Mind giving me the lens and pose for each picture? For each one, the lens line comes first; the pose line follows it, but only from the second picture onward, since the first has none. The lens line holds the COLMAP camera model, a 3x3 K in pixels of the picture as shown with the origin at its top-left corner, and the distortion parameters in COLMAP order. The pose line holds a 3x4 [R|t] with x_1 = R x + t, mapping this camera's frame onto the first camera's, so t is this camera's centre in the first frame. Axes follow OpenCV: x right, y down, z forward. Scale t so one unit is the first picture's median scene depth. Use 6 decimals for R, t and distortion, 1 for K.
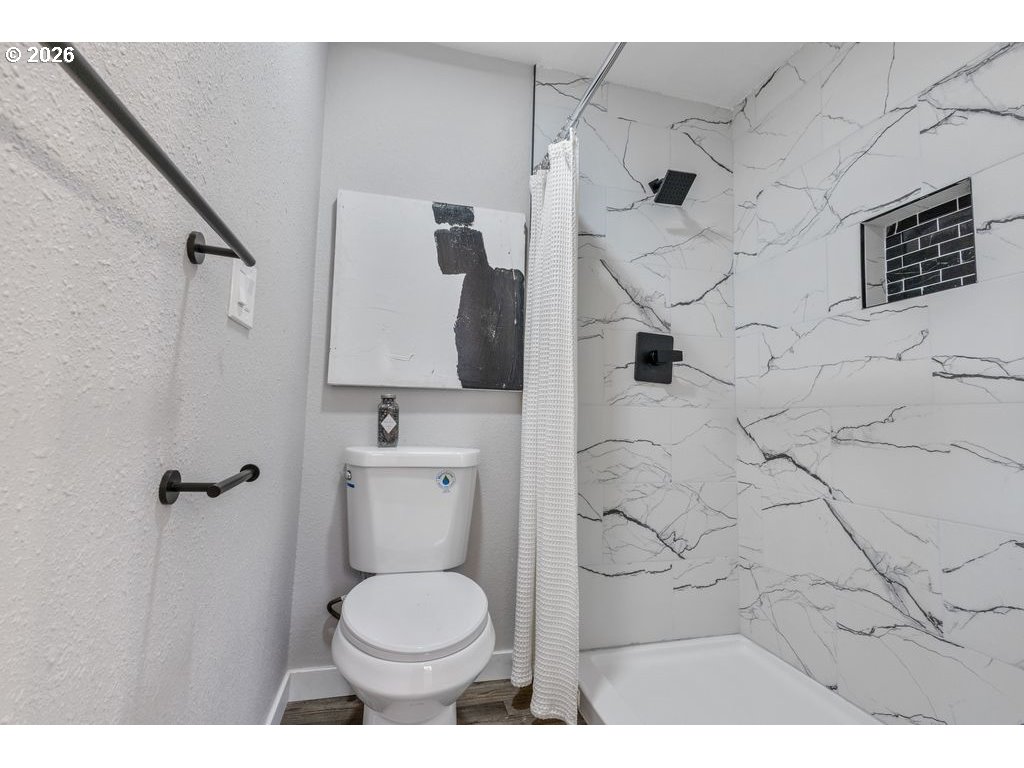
lens RADIAL K [[466.5, 0, 509.1], [0, 466.5, 385.0], [0, 0, 1]] dist [0.006033, -0.001383]
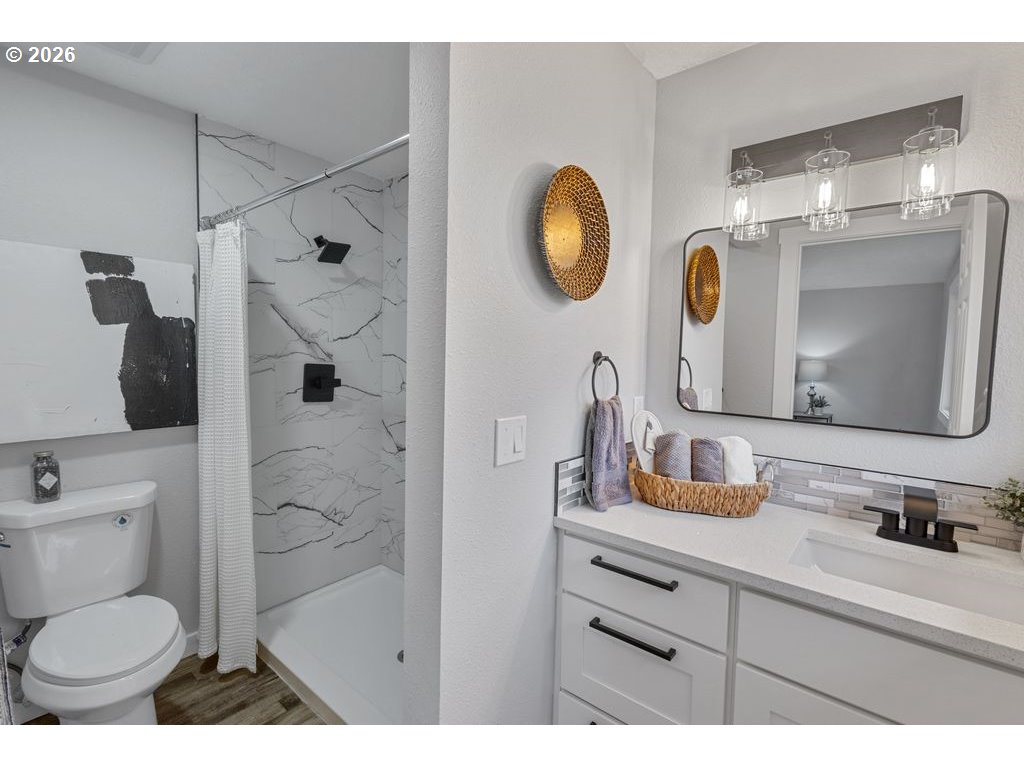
lens RADIAL K [[466.5, 0, 512.7], [0, 466.5, 382.2], [0, 0, 1]] dist [0.006033, -0.001383]
pose [[0.805966, -0.044540, 0.590284, -0.022041], [-0.049467, 0.988610, 0.142138, -0.290735], [-0.589891, -0.143758, 0.794583, -0.369102]]
